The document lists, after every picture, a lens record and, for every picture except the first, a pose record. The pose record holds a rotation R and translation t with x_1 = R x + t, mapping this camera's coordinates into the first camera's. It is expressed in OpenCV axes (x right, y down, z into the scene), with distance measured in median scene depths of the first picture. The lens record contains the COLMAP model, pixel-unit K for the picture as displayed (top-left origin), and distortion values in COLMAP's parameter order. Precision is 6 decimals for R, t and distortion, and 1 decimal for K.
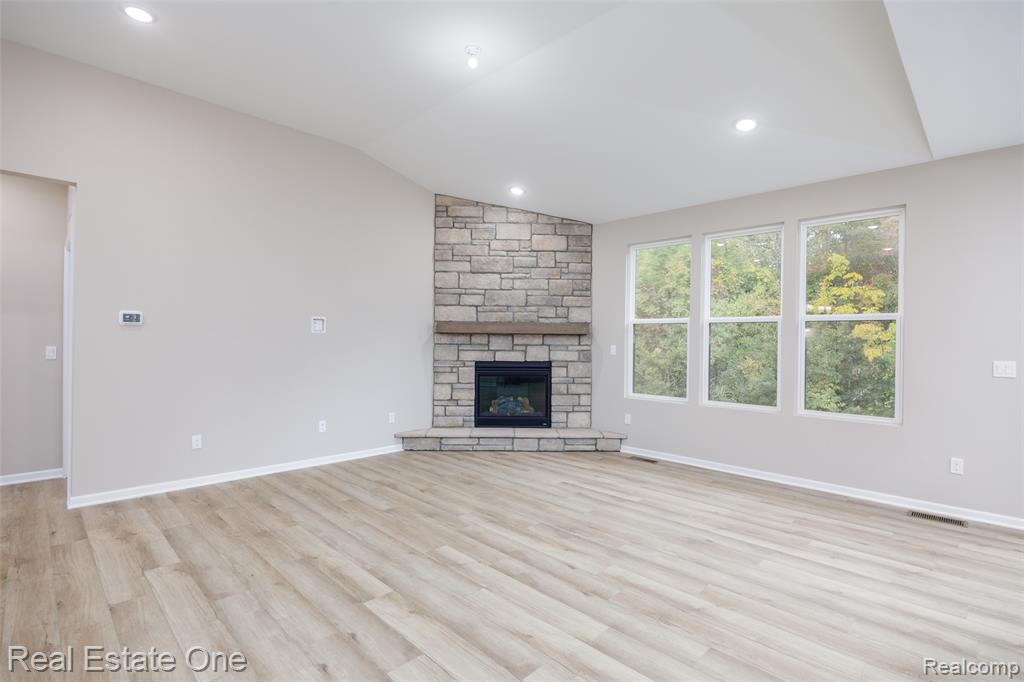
lens RADIAL K [[484.5, 0, 512.0], [0, 484.5, 341.0], [0, 0, 1]] dist [-0.013737, 0.000277]
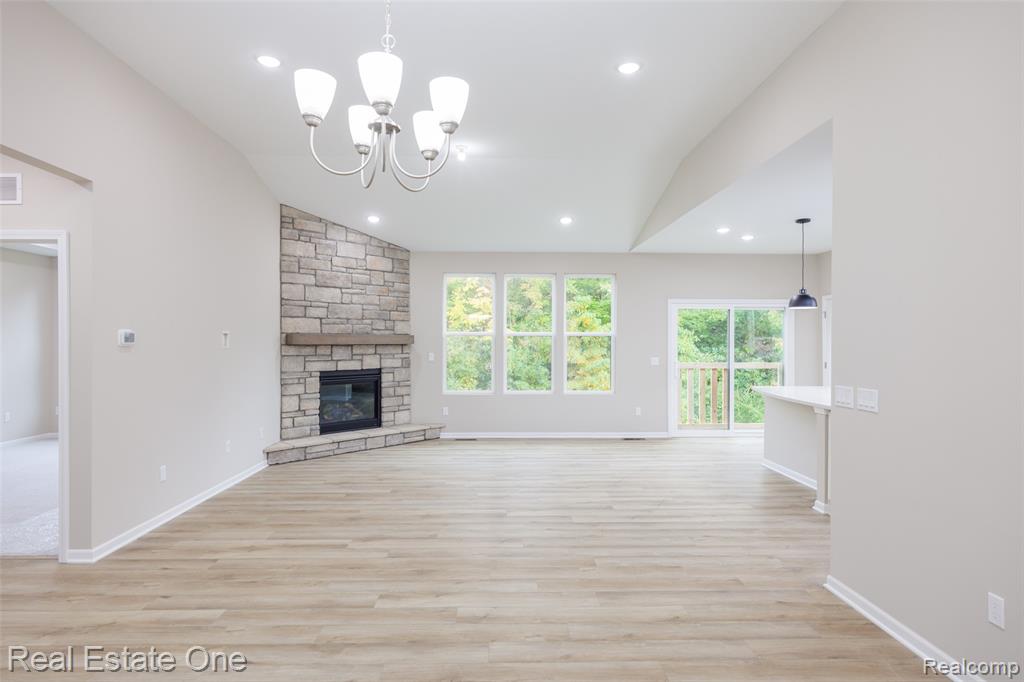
lens RADIAL K [[579.7, 0, 512.0], [0, 579.7, 341.0], [0, 0, 1]] dist [-0.001492, -0.000395]
pose [[0.687710, -0.009723, 0.725921, -0.695863], [0.007578, 0.999952, 0.006214, -0.028146], [-0.725946, 0.001228, 0.687751, -0.155307]]
